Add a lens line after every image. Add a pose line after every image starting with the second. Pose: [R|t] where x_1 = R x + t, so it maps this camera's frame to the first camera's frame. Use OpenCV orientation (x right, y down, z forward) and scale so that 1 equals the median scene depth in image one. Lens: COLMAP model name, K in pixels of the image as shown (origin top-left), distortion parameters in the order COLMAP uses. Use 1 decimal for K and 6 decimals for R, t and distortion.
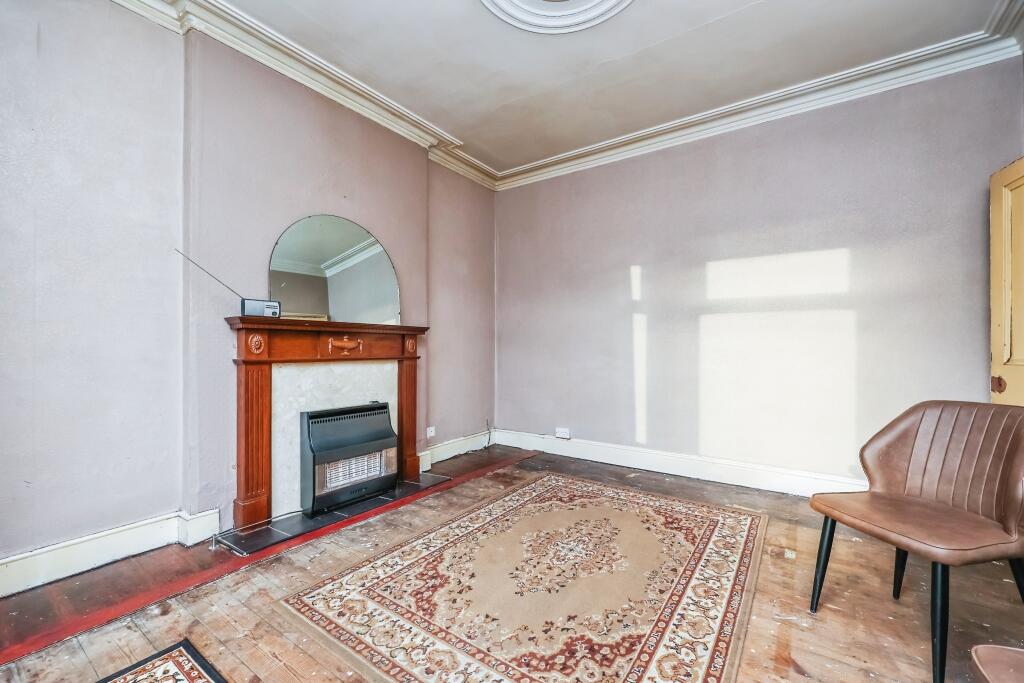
lens RADIAL K [[417.7, 0, 517.8], [0, 417.7, 346.8], [0, 0, 1]] dist [0.000758, -0.000715]
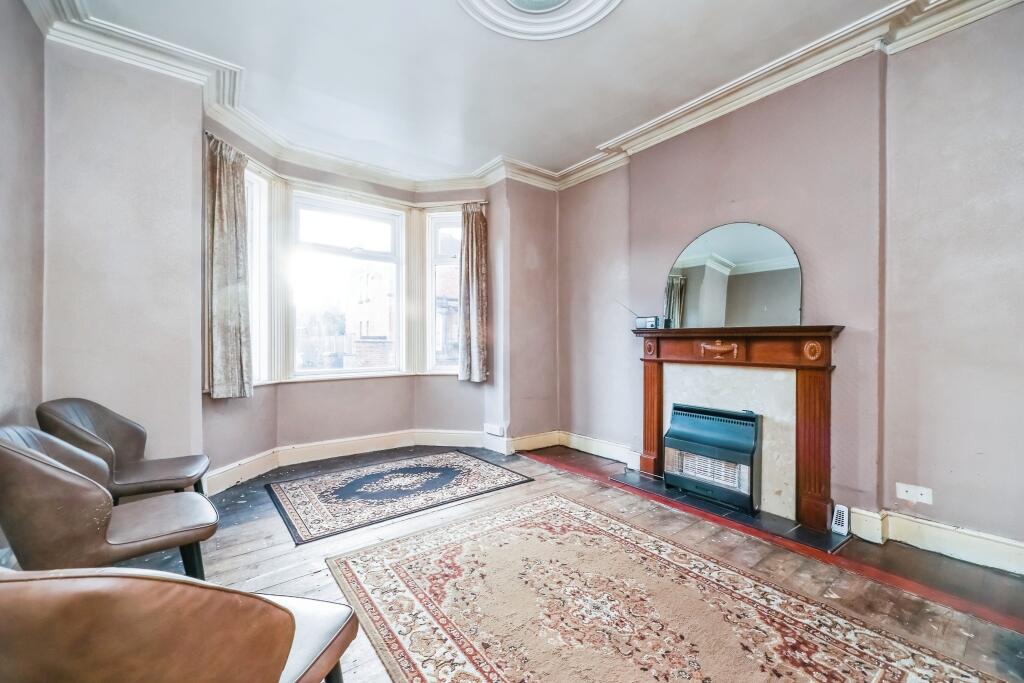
lens RADIAL K [[417.7, 0, 517.7], [0, 417.7, 341.3], [0, 0, 1]] dist [0.000758, -0.000715]
pose [[-0.306907, 0.000691, -0.951739, 0.844179], [0.002775, 0.999996, -0.000169, -0.029091], [0.951735, -0.002693, -0.306908, 0.982493]]
